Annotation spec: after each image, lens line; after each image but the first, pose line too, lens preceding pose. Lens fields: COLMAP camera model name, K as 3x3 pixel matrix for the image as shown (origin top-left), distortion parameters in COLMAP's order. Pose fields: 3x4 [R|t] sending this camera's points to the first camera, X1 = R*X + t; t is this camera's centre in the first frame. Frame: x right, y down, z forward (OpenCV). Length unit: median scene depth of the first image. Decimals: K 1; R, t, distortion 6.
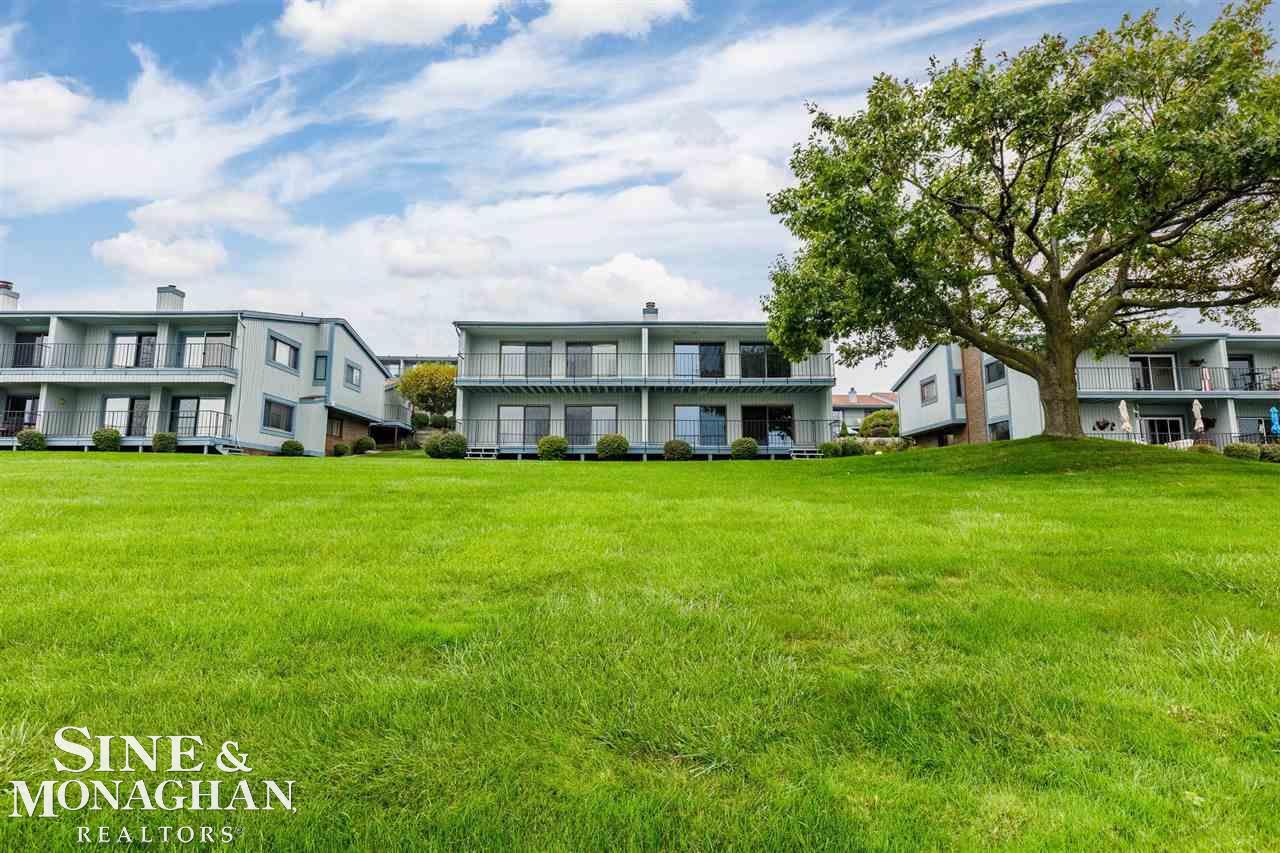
lens RADIAL K [[626.4, 0, 633.5], [0, 626.4, 419.4], [0, 0, 1]] dist [-0.000731, 0.000320]
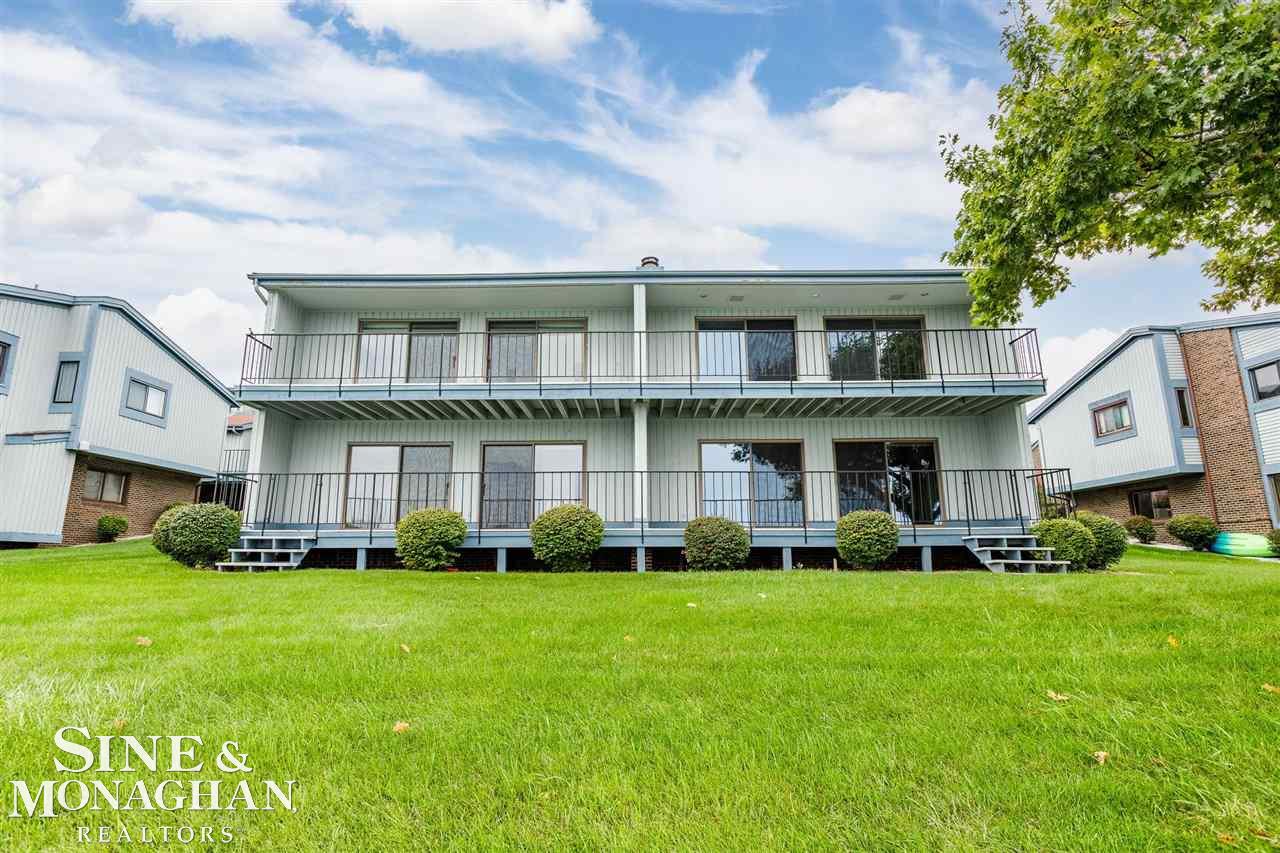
lens RADIAL K [[665.9, 0, 634.3], [0, 665.9, 421.6], [0, 0, 1]] dist [0.000668, 0.000207]
pose [[0.999975, -0.006913, 0.001518, 0.012079], [0.007003, 0.997425, -0.071374, -0.000413], [-0.001021, 0.071383, 0.997448, 0.469631]]
